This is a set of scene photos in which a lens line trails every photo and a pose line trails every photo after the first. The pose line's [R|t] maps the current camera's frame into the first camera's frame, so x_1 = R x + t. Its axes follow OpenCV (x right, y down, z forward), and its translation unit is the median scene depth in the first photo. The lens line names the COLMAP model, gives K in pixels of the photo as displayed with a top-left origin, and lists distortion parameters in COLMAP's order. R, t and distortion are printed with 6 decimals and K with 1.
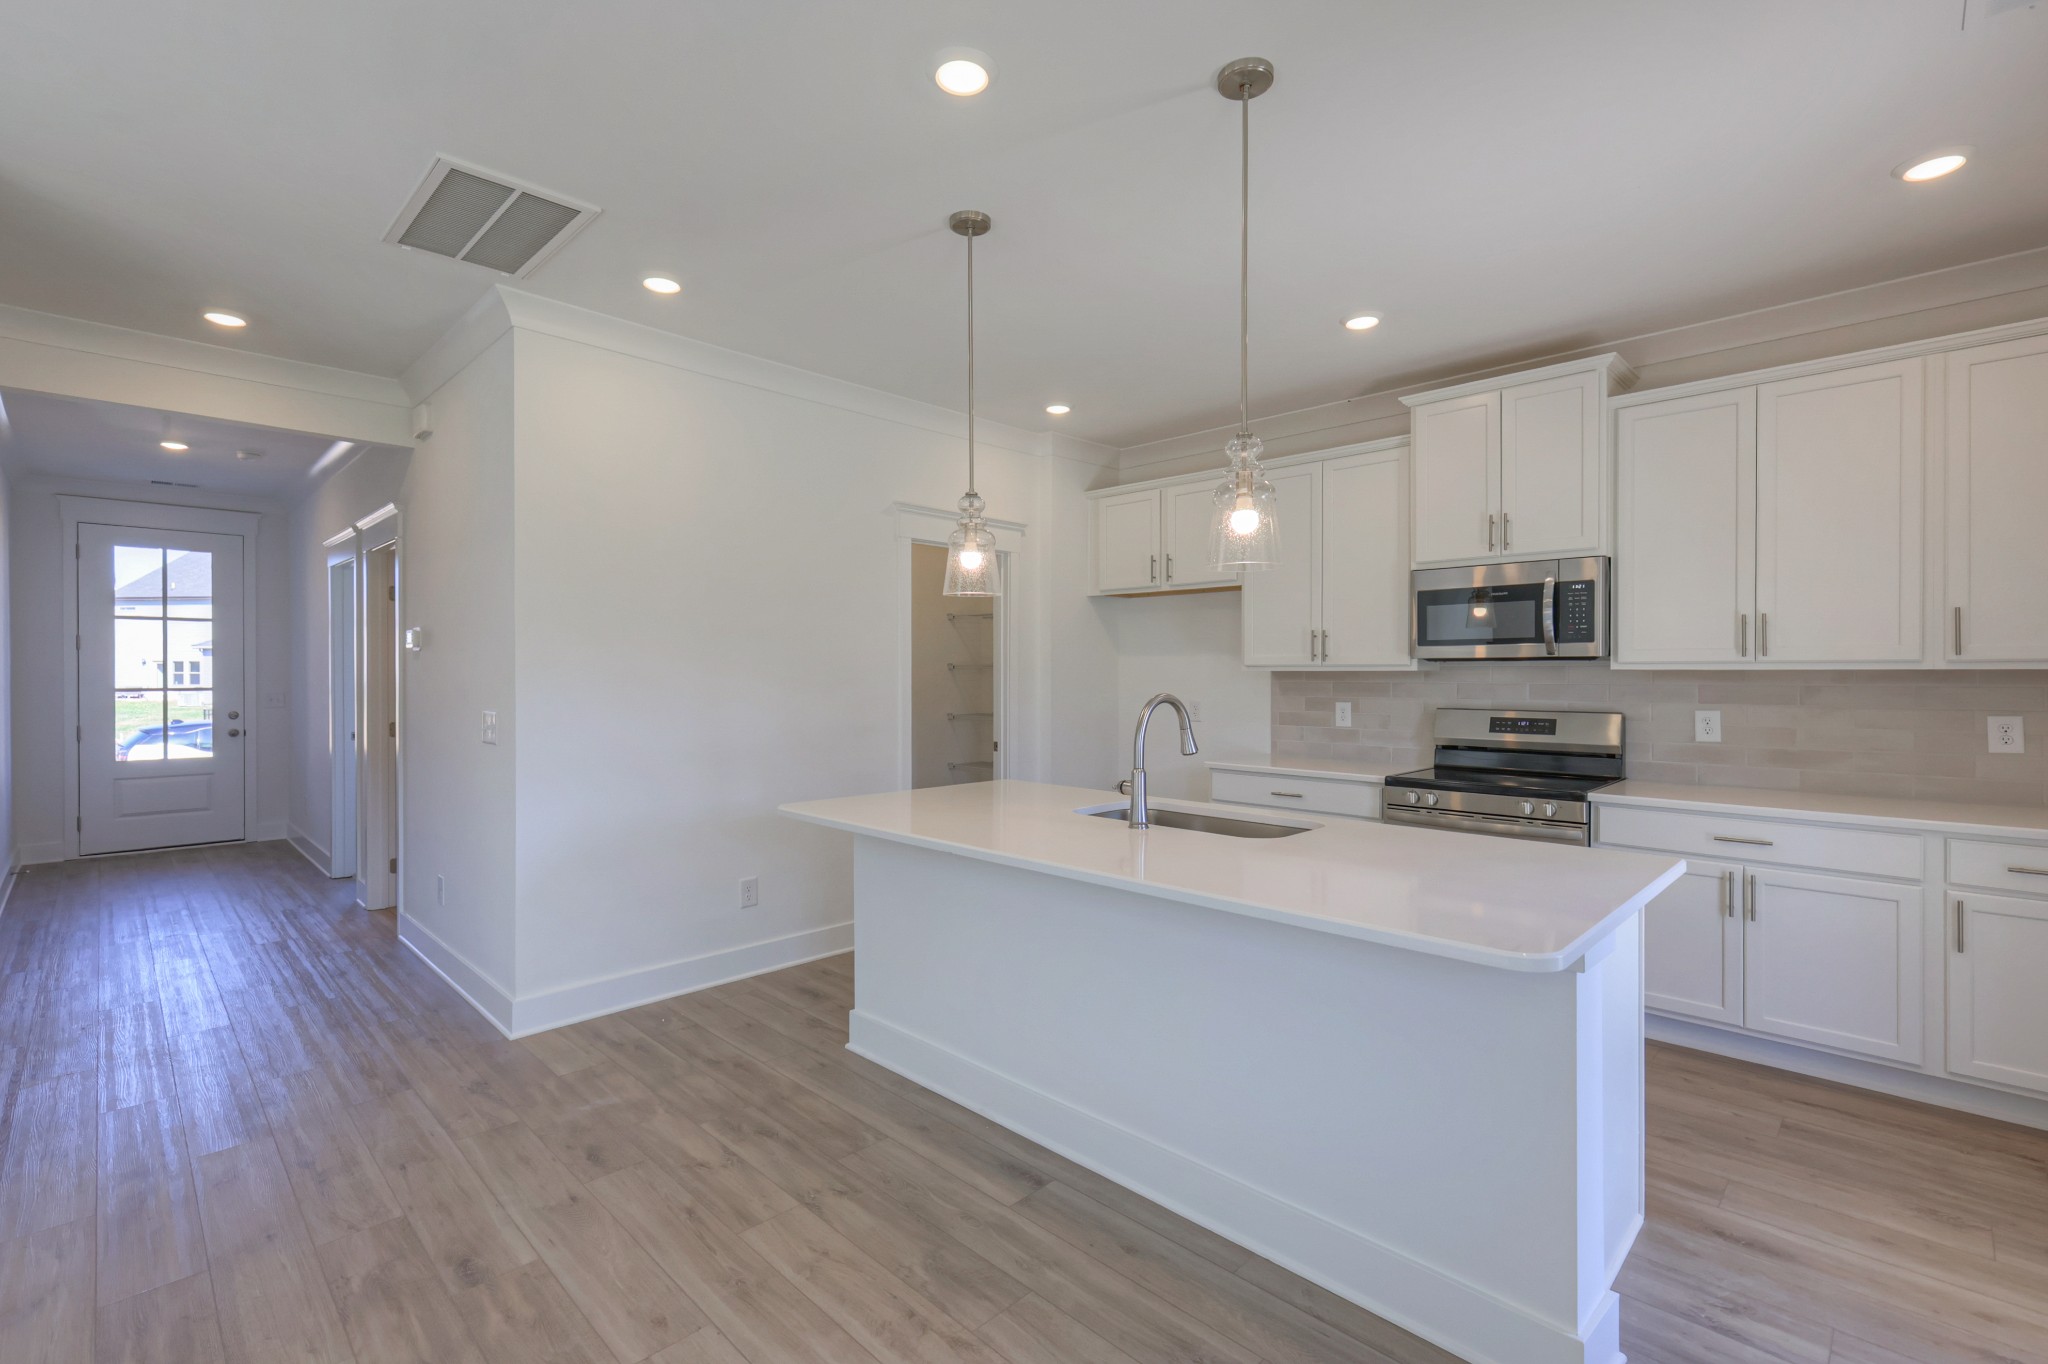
lens RADIAL K [[892.2, 0, 1036.8], [0, 892.2, 675.2], [0, 0, 1]] dist [-0.004070, -0.000303]
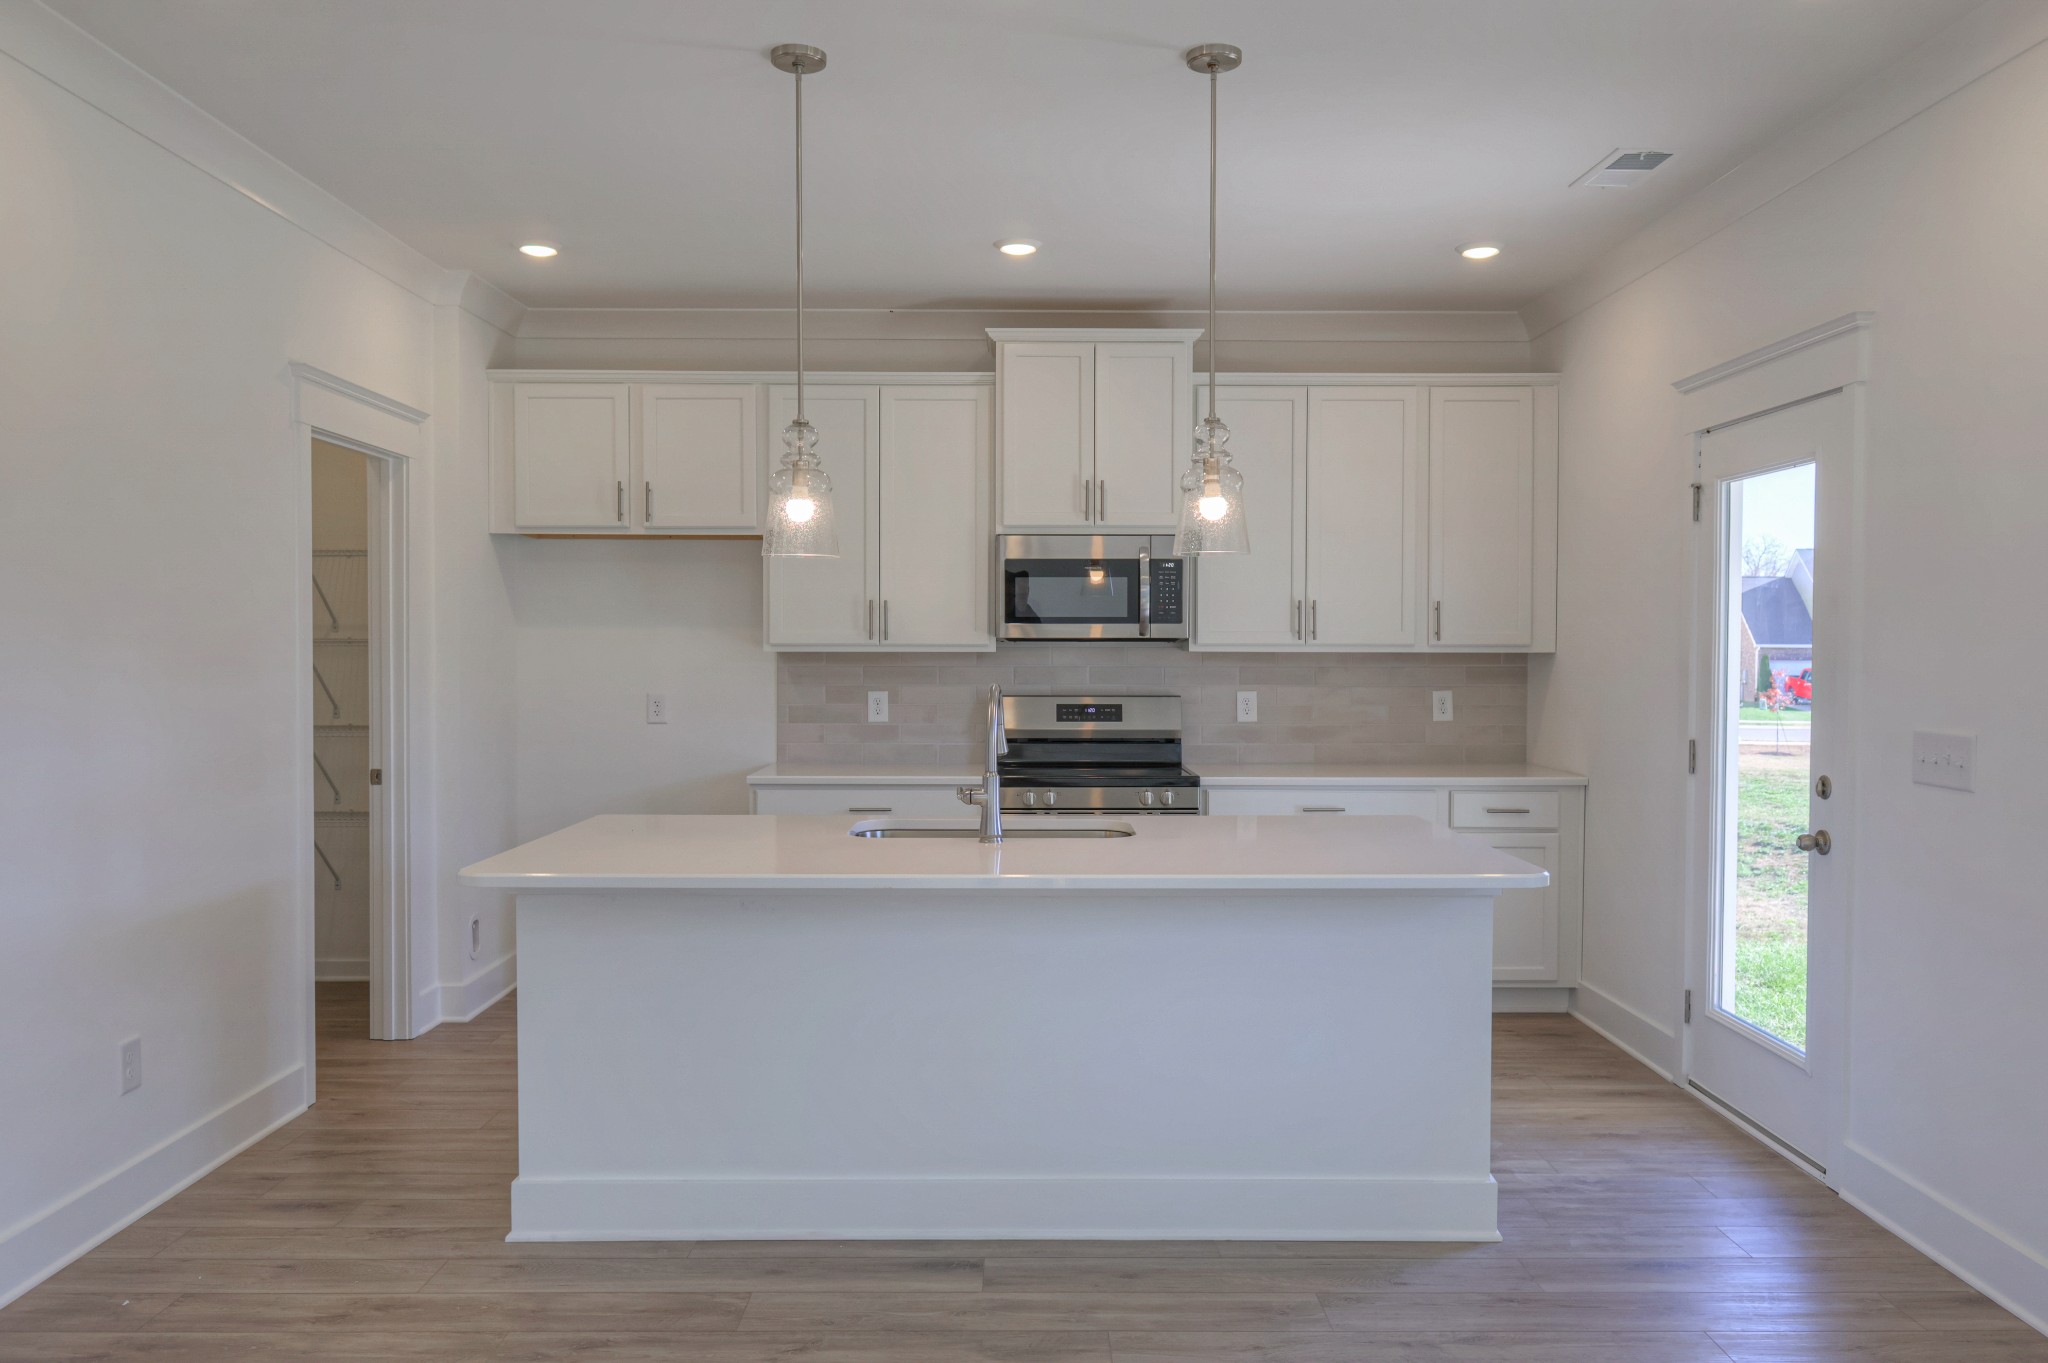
lens RADIAL K [[1426.1, 0, 1024.0], [0, 1426.1, 681.5], [0, 0, 1]] dist [-0.008344, -0.000002]
pose [[0.716927, -0.016379, 0.696955, -0.566295], [0.000145, 0.999727, 0.023346, -0.009844], [-0.697148, -0.016636, 0.716734, 0.005219]]
